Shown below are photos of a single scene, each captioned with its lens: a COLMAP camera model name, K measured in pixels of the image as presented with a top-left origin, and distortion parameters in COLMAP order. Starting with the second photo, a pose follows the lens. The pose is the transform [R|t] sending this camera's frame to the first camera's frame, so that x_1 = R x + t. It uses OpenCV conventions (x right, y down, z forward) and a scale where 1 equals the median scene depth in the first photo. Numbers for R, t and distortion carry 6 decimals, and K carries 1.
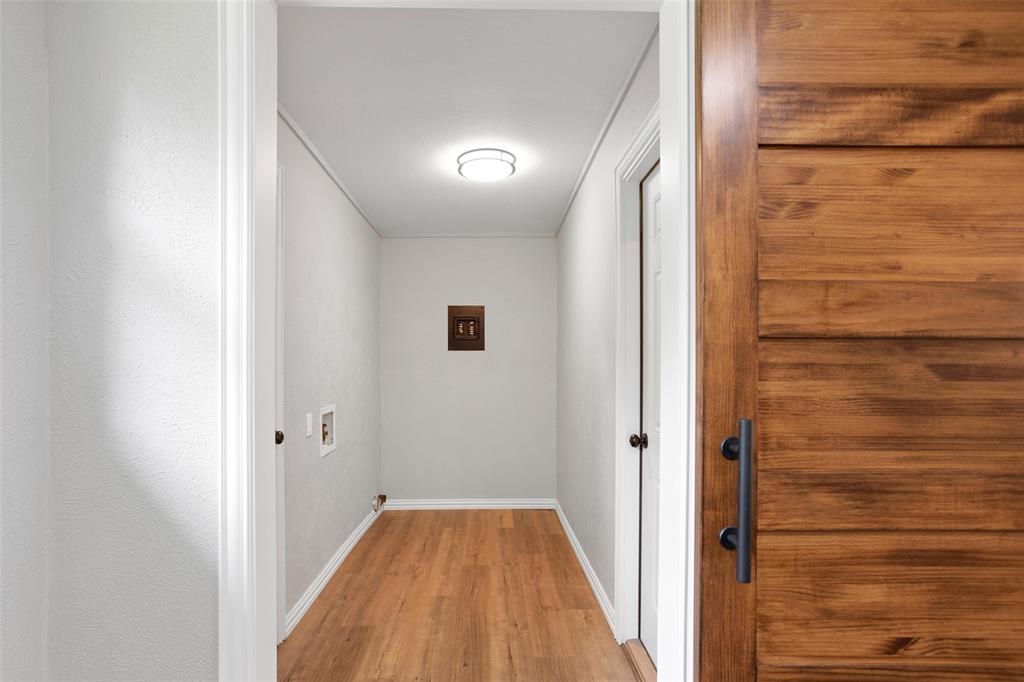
lens RADIAL K [[510.9, 0, 486.0], [0, 510.9, 362.2], [0, 0, 1]] dist [-0.035934, 0.020386]
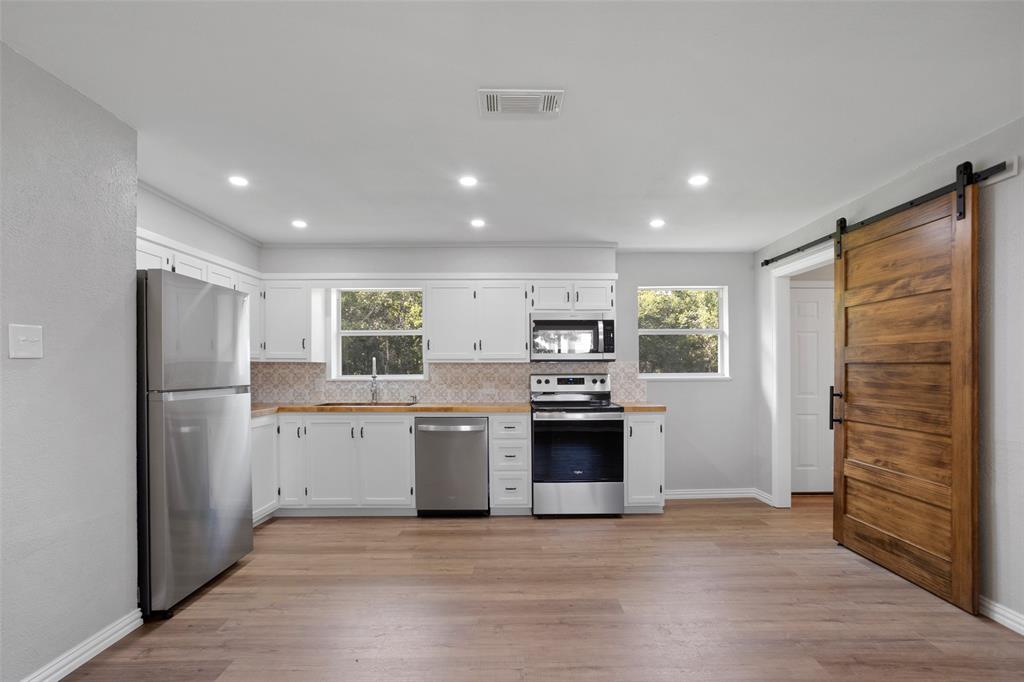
lens RADIAL K [[512.7, 0, 520.3], [0, 512.7, 366.8], [0, 0, 1]] dist [-0.029064, 0.020730]
pose [[0.009459, -0.002556, -0.999952, 3.948179], [0.002701, 0.999993, -0.002530, -0.023564], [0.999952, -0.002677, 0.009466, -1.242461]]
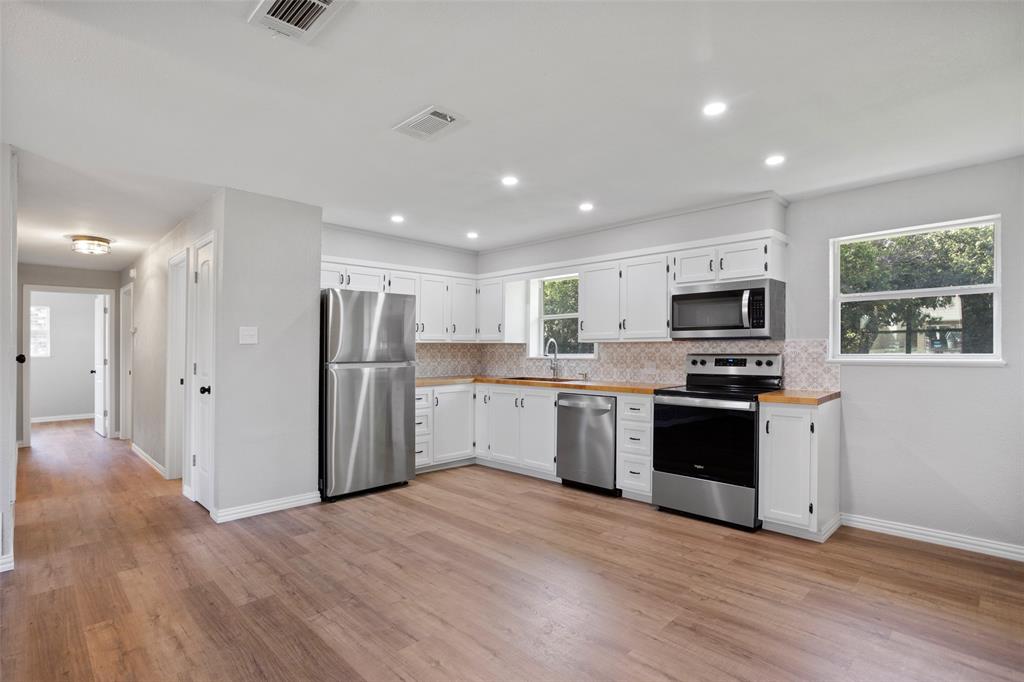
lens RADIAL K [[510.9, 0, 500.0], [0, 510.9, 343.0], [0, 0, 1]] dist [-0.035934, 0.020386]
pose [[-0.722466, -0.004481, -0.691392, 3.273323], [0.004802, 0.999922, -0.011499, -0.017233], [0.691390, -0.011628, -0.722389, 0.906033]]
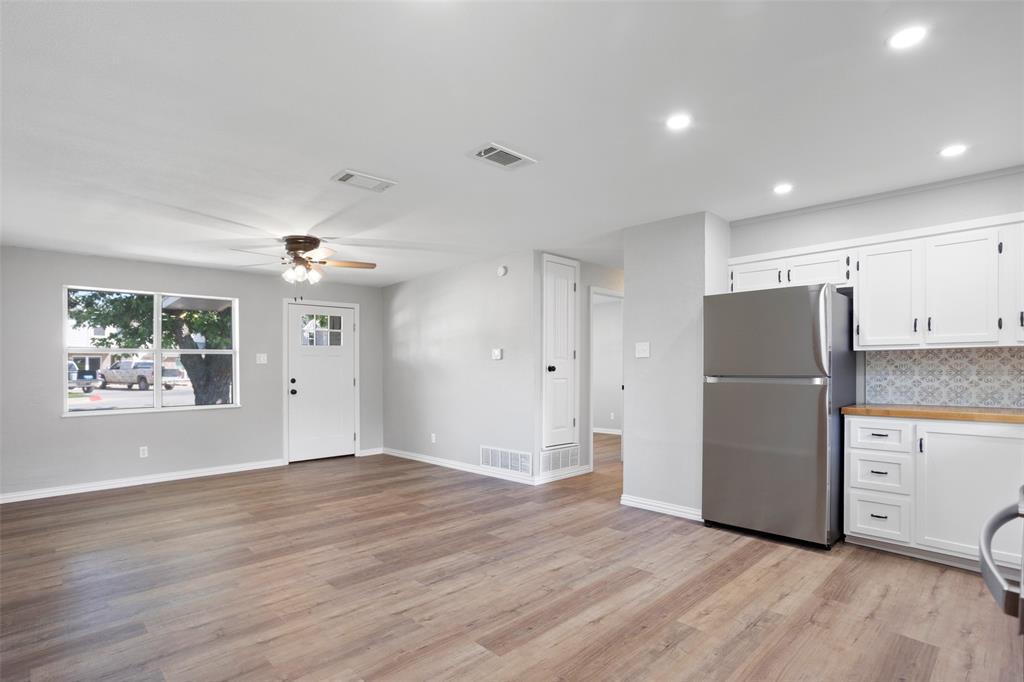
lens RADIAL K [[510.9, 0, 501.4], [0, 510.9, 363.2], [0, 0, 1]] dist [-0.035934, 0.020386]
pose [[-0.679695, 0.011797, 0.733400, -0.302807], [0.011206, 0.999921, -0.005699, -0.005919], [-0.733409, 0.004345, -0.679773, 0.715659]]
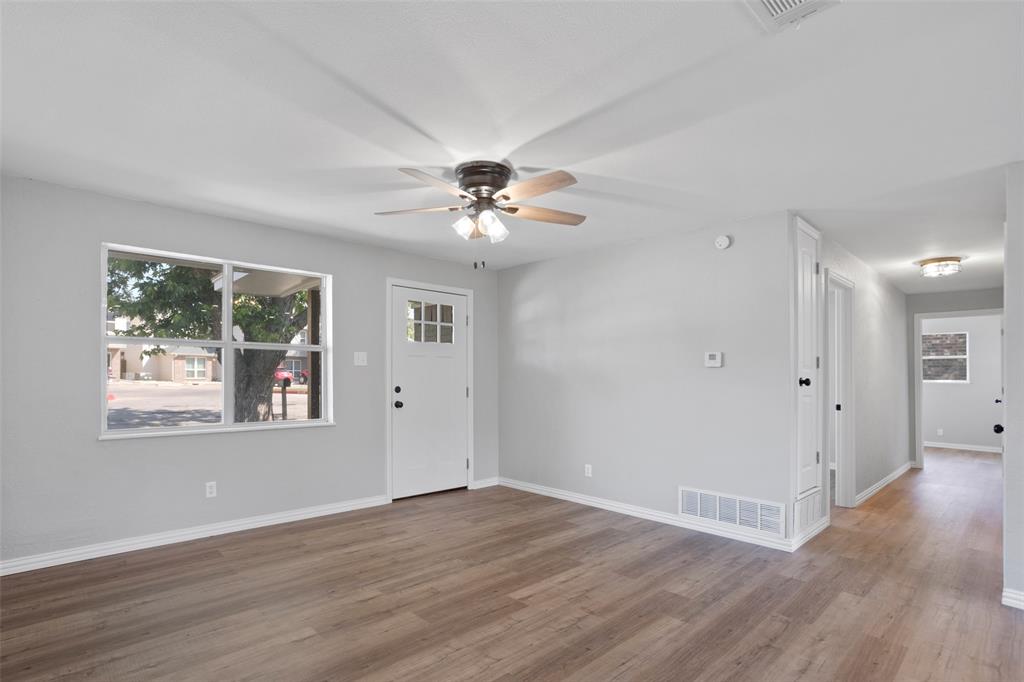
lens RADIAL K [[510.9, 0, 504.6], [0, 510.9, 370.2], [0, 0, 1]] dist [-0.035934, 0.020386]
pose [[-0.678109, -0.003818, 0.734952, 2.101530], [-0.010396, 0.999936, -0.004397, -0.018074], [-0.734888, -0.010622, -0.678105, 0.800106]]
